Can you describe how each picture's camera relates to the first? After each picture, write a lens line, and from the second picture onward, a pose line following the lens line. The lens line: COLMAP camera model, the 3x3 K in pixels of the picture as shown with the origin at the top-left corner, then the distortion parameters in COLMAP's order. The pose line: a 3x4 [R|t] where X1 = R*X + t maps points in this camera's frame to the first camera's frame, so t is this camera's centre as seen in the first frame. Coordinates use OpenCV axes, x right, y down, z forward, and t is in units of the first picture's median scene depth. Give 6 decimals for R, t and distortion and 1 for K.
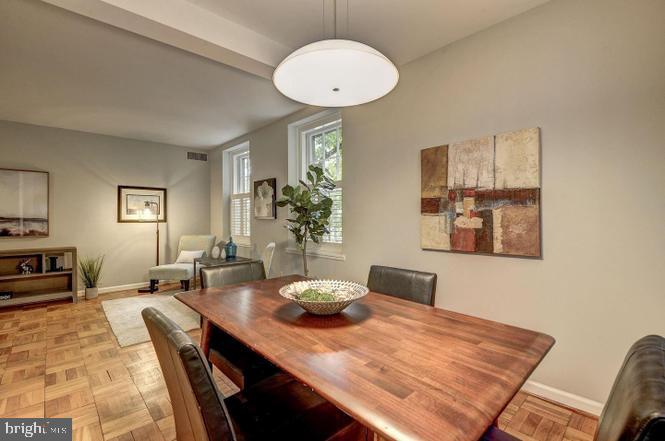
lens RADIAL K [[305.1, 0, 334.3], [0, 305.1, 217.6], [0, 0, 1]] dist [-0.002619, -0.001052]
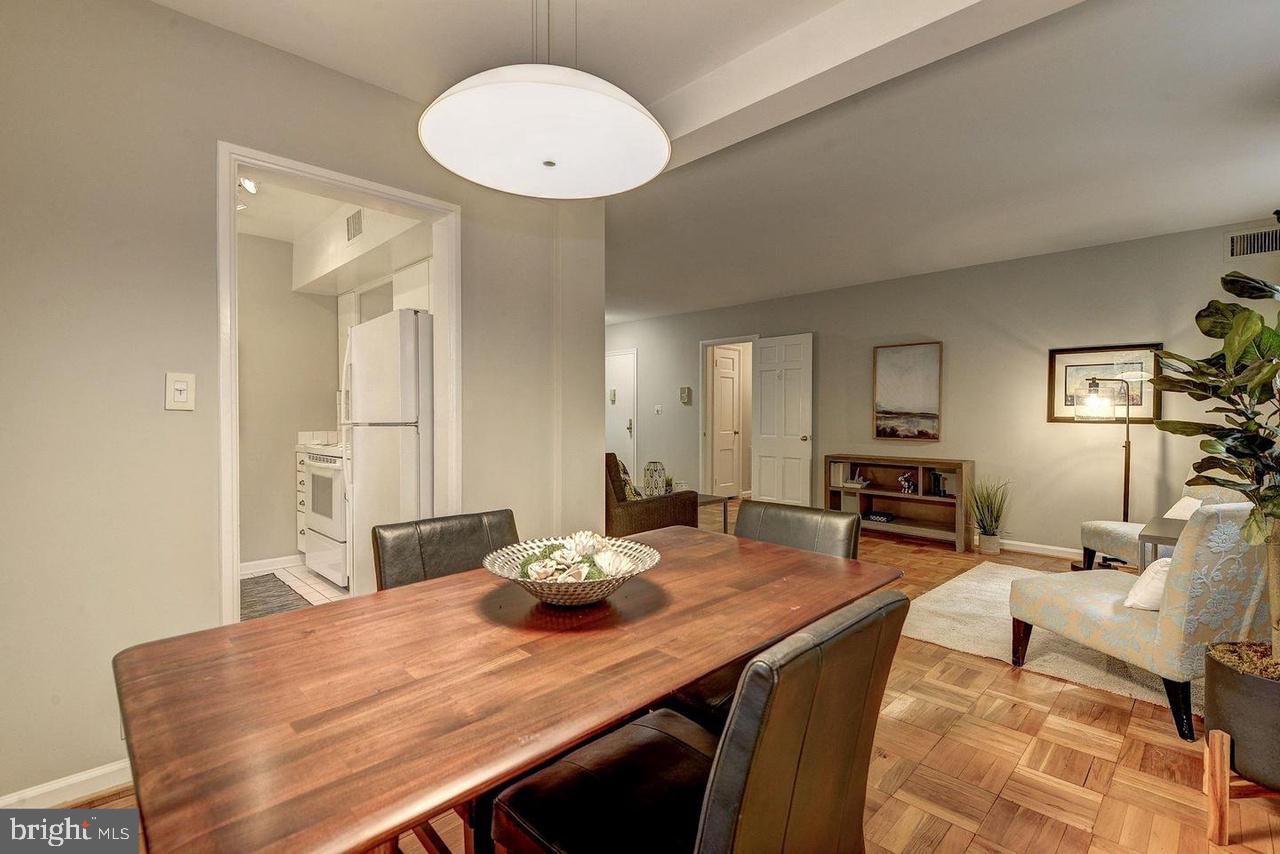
lens RADIAL K [[587.3, 0, 643.5], [0, 587.3, 421.5], [0, 0, 1]] dist [-0.002619, -0.001052]
pose [[0.022269, 0.019980, -0.999552, 0.298069], [-0.001880, 0.999799, 0.019943, -0.003604], [0.999750, 0.001435, 0.022302, 0.342163]]
